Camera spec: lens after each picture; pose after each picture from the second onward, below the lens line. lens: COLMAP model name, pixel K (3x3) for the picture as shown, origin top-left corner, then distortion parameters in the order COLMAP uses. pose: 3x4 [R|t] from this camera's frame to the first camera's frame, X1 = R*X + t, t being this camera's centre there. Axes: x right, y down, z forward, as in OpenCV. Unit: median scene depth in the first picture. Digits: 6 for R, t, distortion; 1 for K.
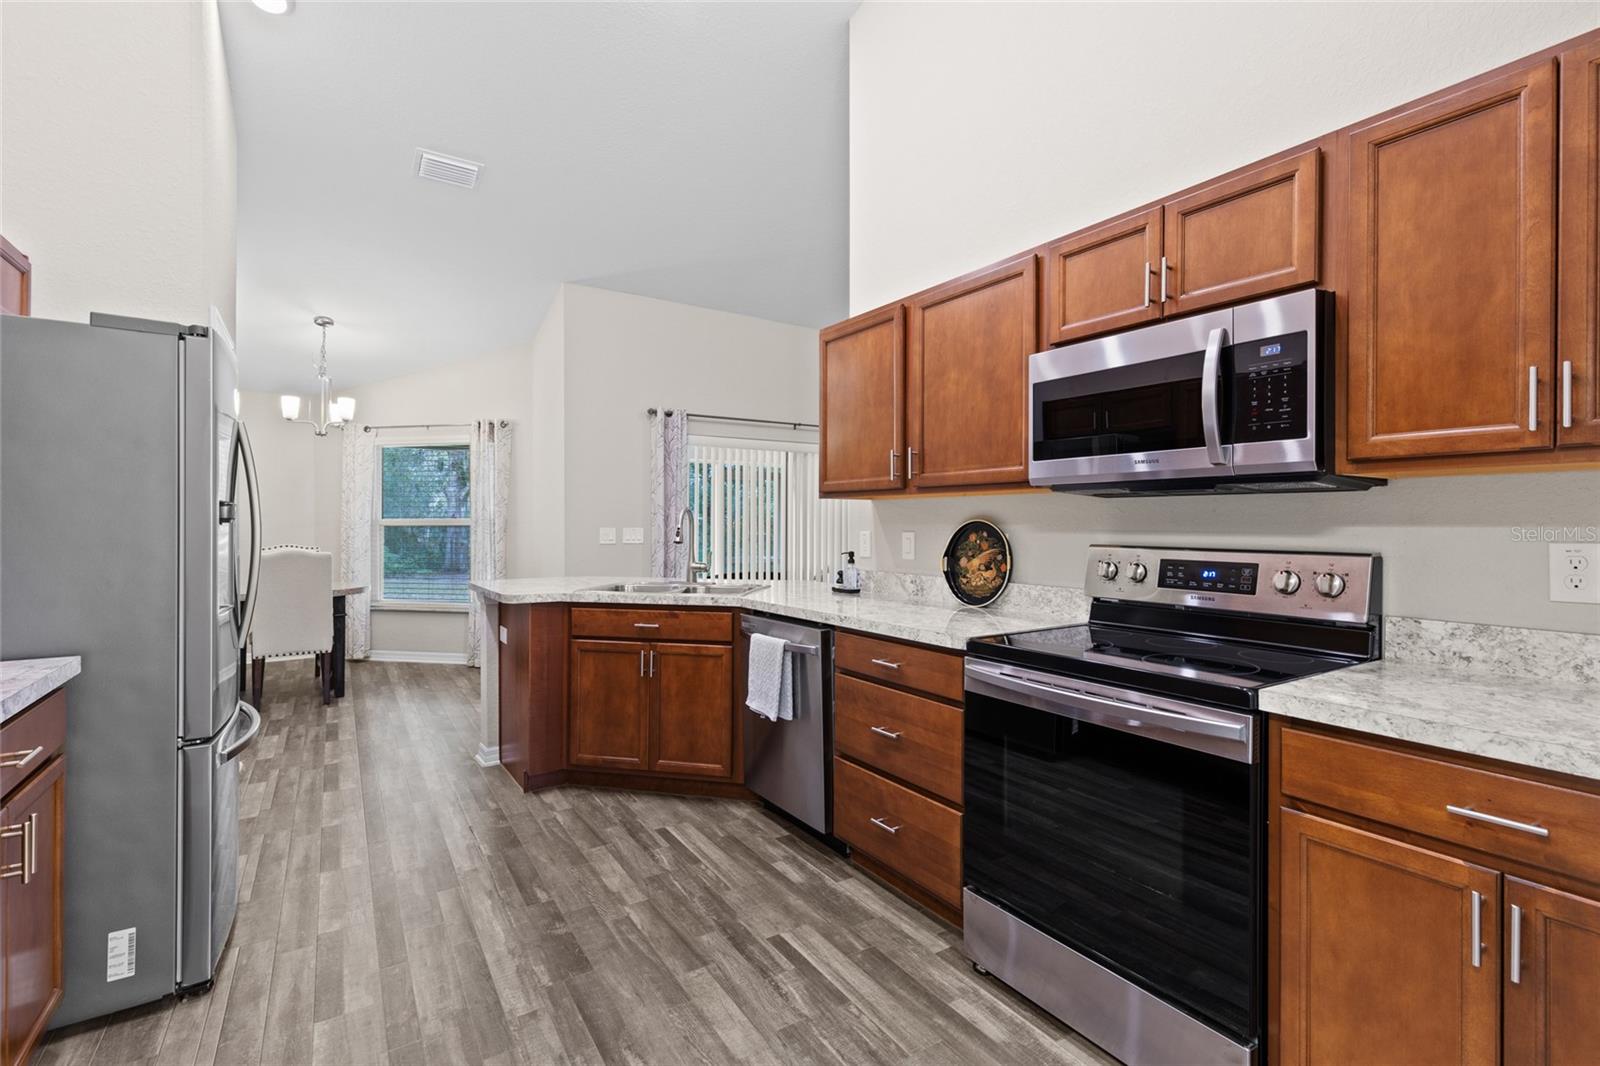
lens RADIAL K [[719.4, 0, 802.4], [0, 719.4, 524.9], [0, 0, 1]] dist [0.004136, -0.000969]
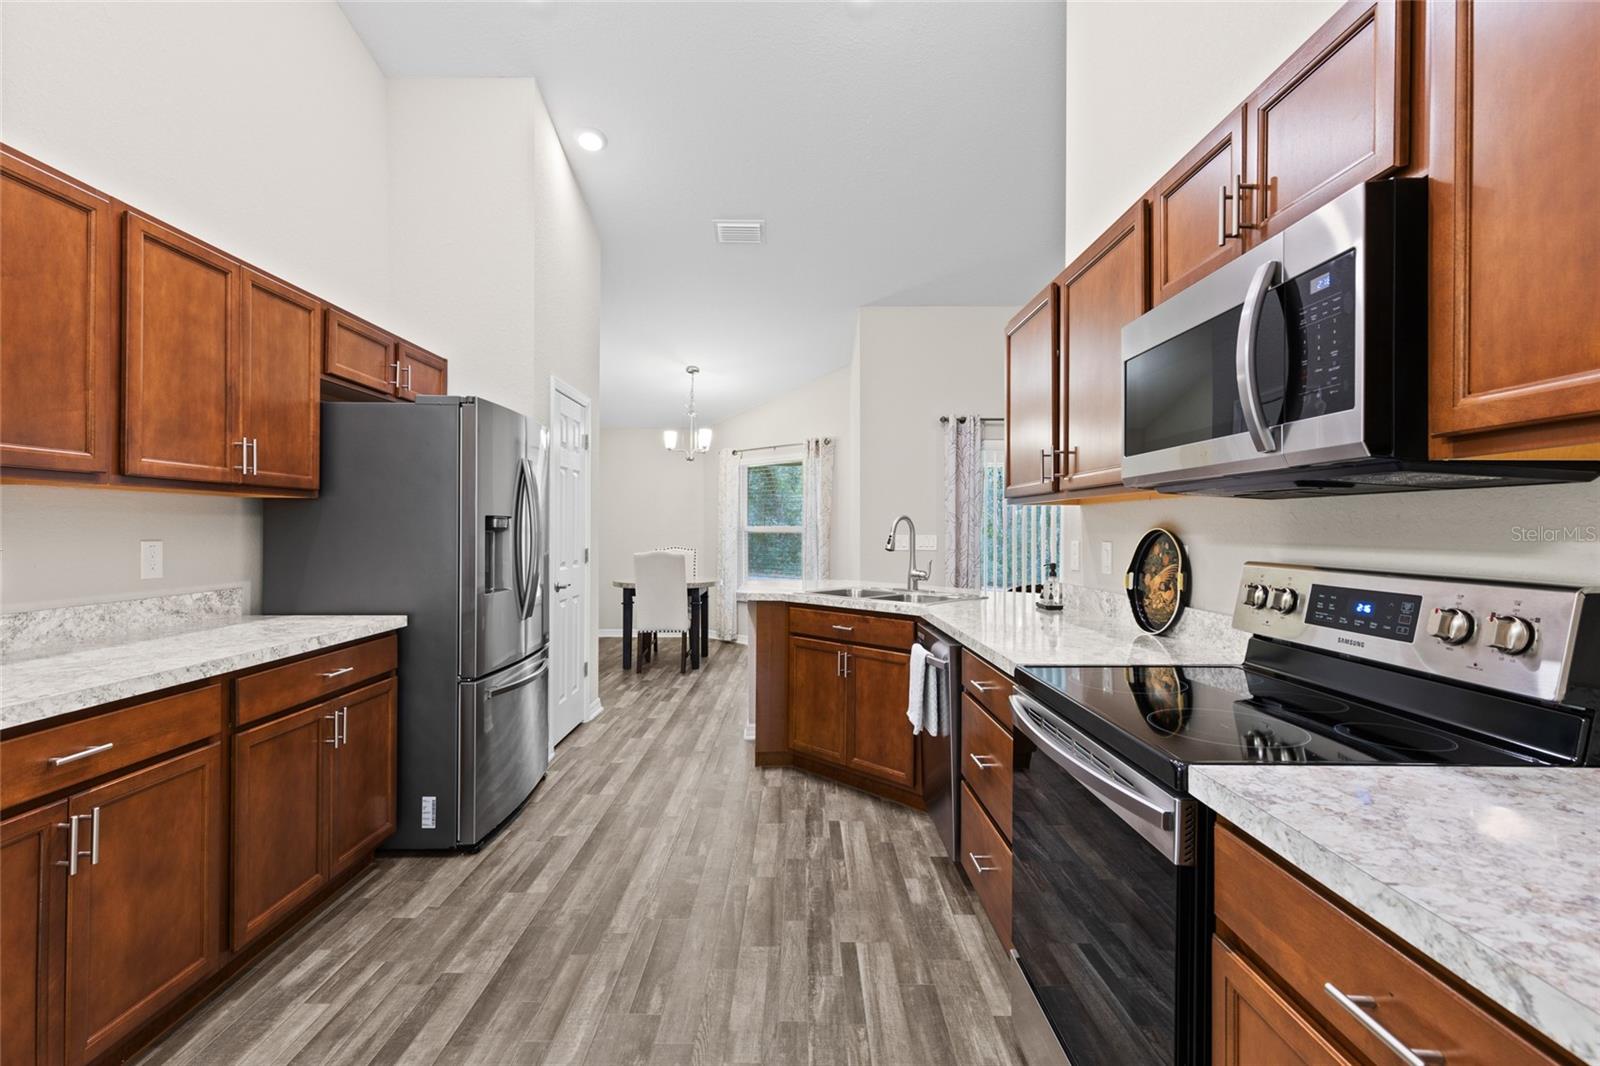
lens RADIAL K [[721.2, 0, 796.7], [0, 721.2, 528.9], [0, 0, 1]] dist [0.006561, -0.000189]
pose [[0.838916, 0.000729, -0.544260, 0.367838], [-0.002510, 0.999994, -0.002529, -0.003392], [0.544255, 0.003487, 0.838913, 0.090968]]
